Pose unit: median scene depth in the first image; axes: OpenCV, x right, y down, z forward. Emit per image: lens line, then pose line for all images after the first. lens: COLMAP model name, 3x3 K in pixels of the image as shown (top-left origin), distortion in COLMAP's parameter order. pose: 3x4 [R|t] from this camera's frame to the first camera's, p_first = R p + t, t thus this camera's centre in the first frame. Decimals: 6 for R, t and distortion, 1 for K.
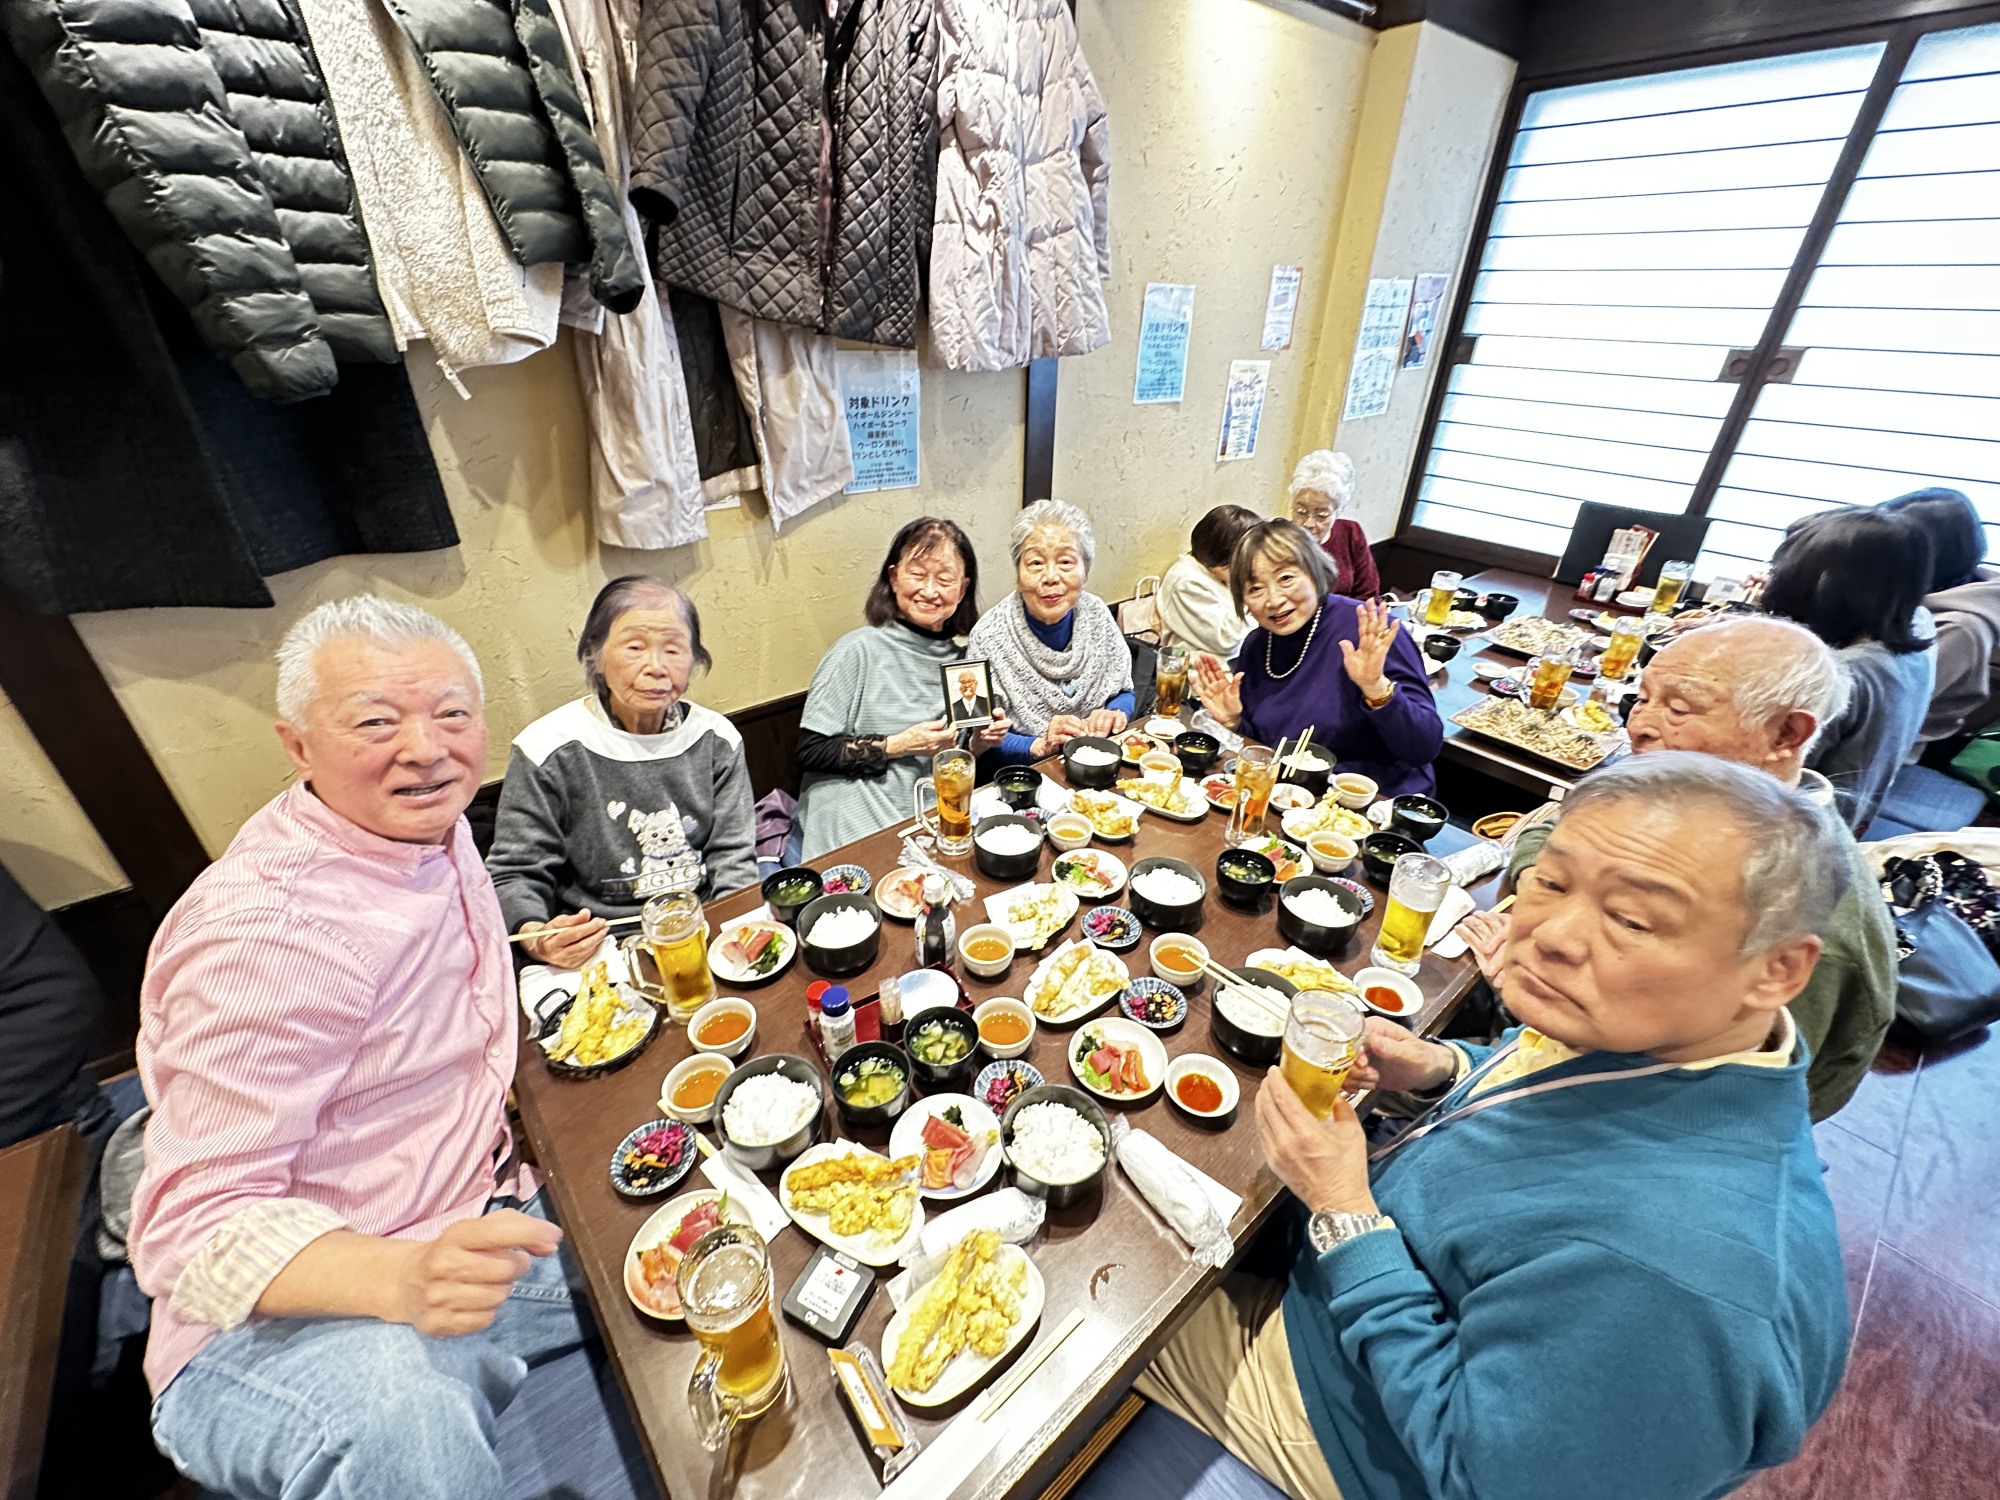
lens RADIAL K [[794.3, 0, 997.1], [0, 794.3, 748.0], [0, 0, 1]] dist [-0.002855, 0.000400]
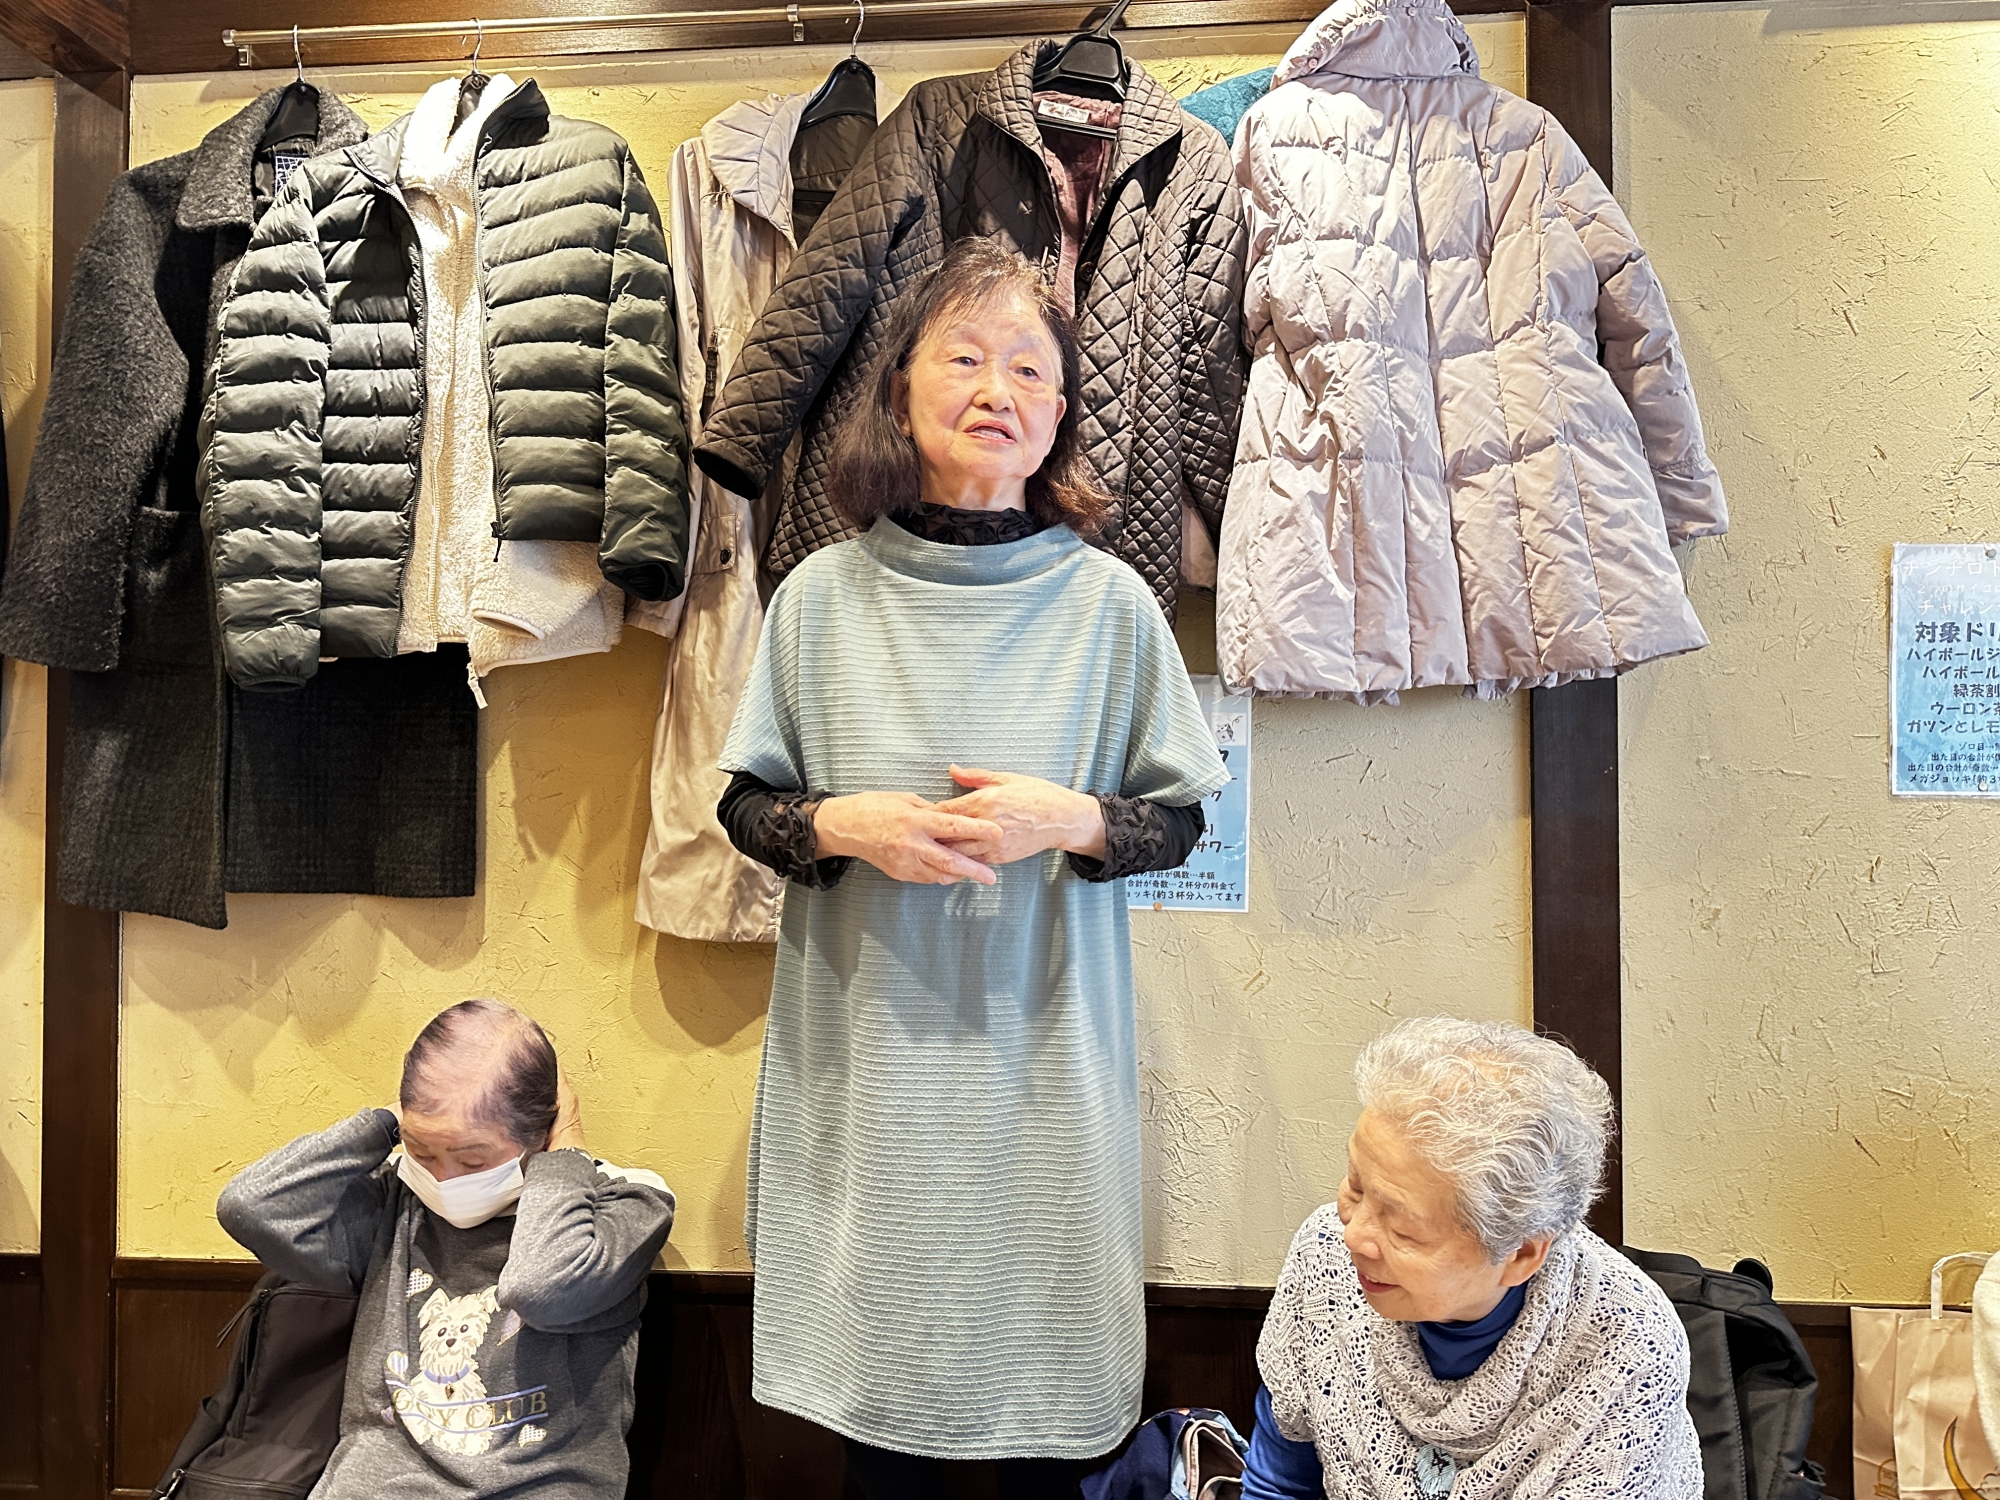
lens RADIAL K [[1389.1, 0, 1011.9], [0, 1389.1, 751.8], [0, 0, 1]] dist [0.139234, -0.221909]
pose [[0.716274, -0.031187, -0.697122, 0.514874], [-0.330932, 0.864336, -0.378691, -0.037412], [0.614358, 0.501946, 0.608781, 0.379838]]
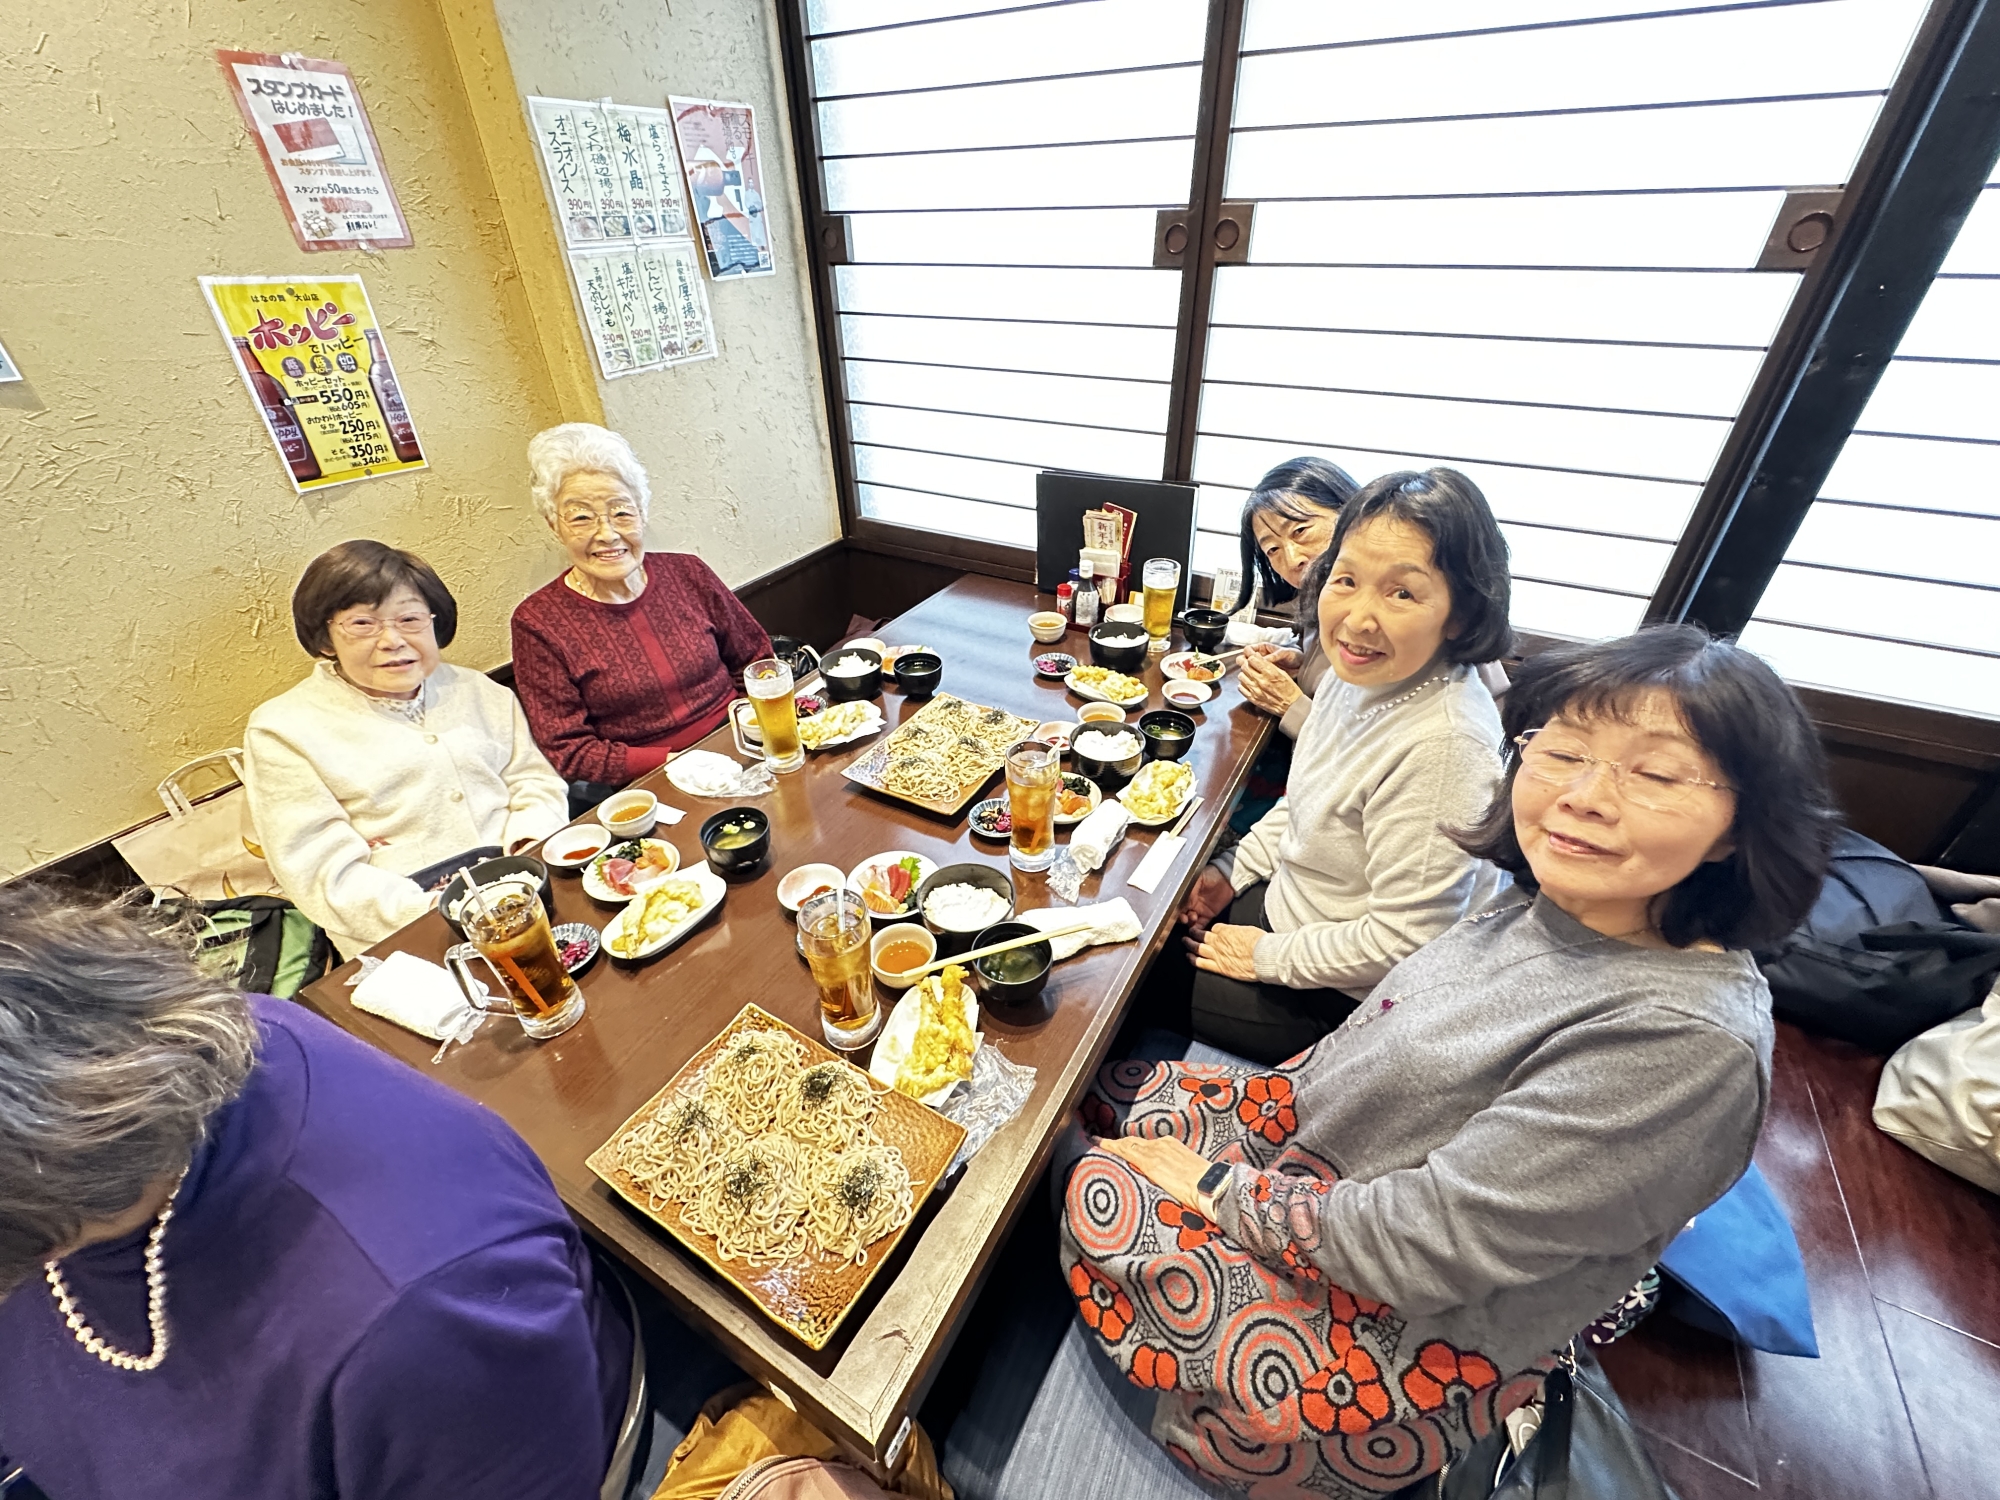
lens RADIAL K [[794.3, 0, 997.1], [0, 794.3, 748.0], [0, 0, 1]] dist [-0.002855, 0.000400]
pose [[0.929944, -0.225637, 0.290332, 0.820801], [0.205657, 0.973704, 0.098006, -0.281974], [-0.304811, -0.031431, 0.951894, 0.671045]]
